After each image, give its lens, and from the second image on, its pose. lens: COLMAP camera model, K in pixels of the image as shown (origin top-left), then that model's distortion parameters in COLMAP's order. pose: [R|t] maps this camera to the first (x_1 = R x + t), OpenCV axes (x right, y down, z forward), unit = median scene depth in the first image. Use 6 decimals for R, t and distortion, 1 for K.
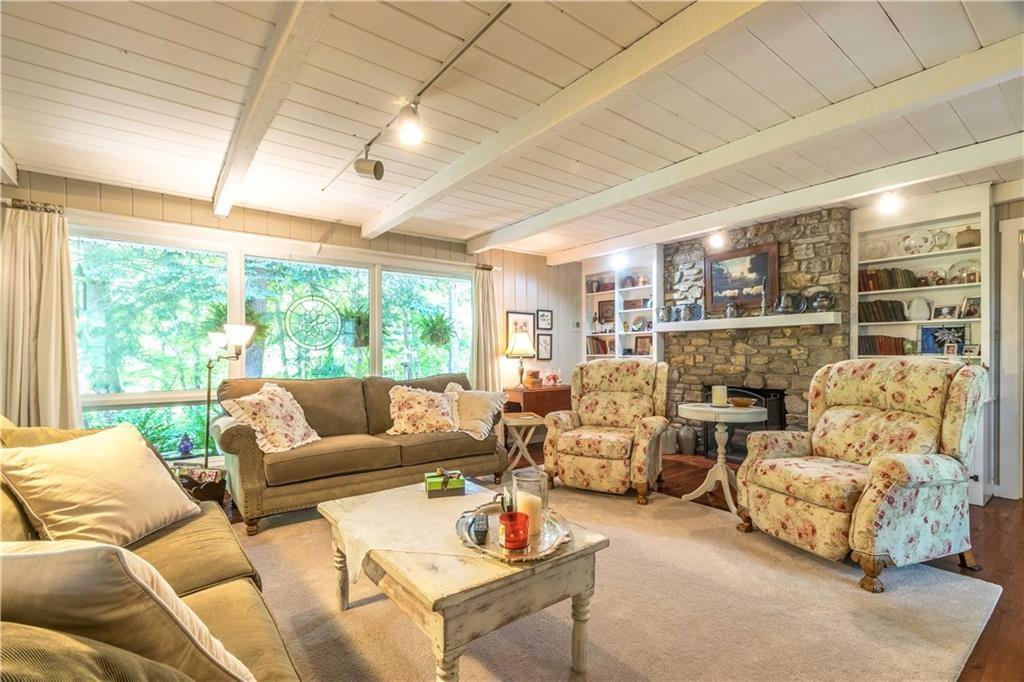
lens RADIAL K [[471.5, 0, 485.4], [0, 471.5, 352.5], [0, 0, 1]] dist [0.004100, 0.000835]
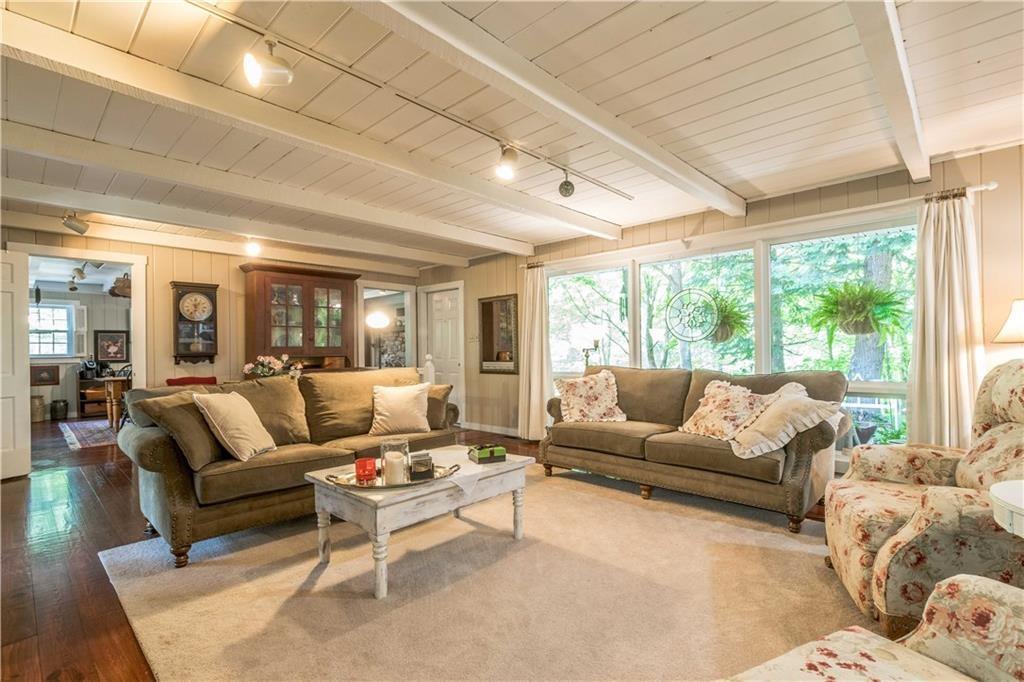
lens RADIAL K [[471.5, 0, 509.0], [0, 471.5, 347.2], [0, 0, 1]] dist [0.004100, 0.000835]
pose [[0.173893, -0.003618, -0.984758, 0.625340], [0.013791, 0.999904, -0.001239, 0.002408], [0.984668, -0.013366, 0.173926, 0.463486]]
